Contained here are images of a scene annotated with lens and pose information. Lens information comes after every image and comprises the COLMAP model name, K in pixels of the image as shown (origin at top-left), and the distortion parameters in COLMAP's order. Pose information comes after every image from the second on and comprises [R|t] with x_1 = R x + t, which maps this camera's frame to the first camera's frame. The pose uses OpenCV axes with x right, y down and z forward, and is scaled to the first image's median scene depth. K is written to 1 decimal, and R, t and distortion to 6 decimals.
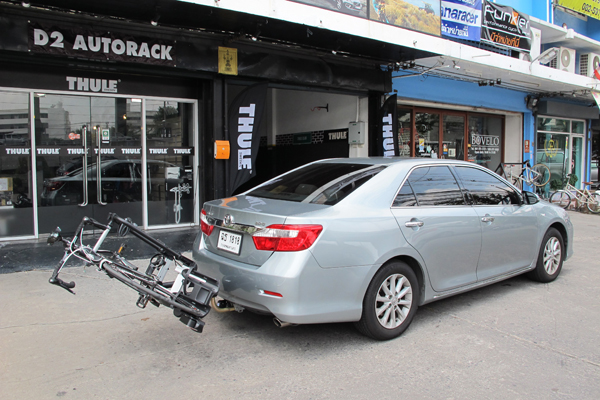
lens RADIAL K [[496.0, 0, 300.5], [0, 496.0, 199.0], [0, 0, 1]] dist [-0.122539, 0.073263]
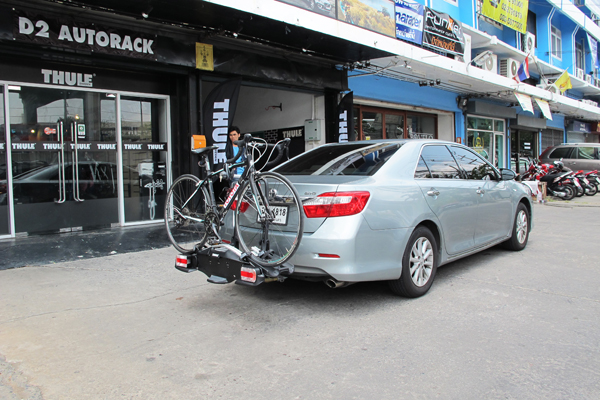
lens RADIAL K [[496.0, 0, 300.3], [0, 496.0, 196.5], [0, 0, 1]] dist [-0.122539, 0.073263]
pose [[0.984829, -0.032256, 0.170502, -0.144210], [0.036053, 0.999165, -0.019223, 0.038475], [-0.169739, 0.025079, 0.985170, -0.031517]]
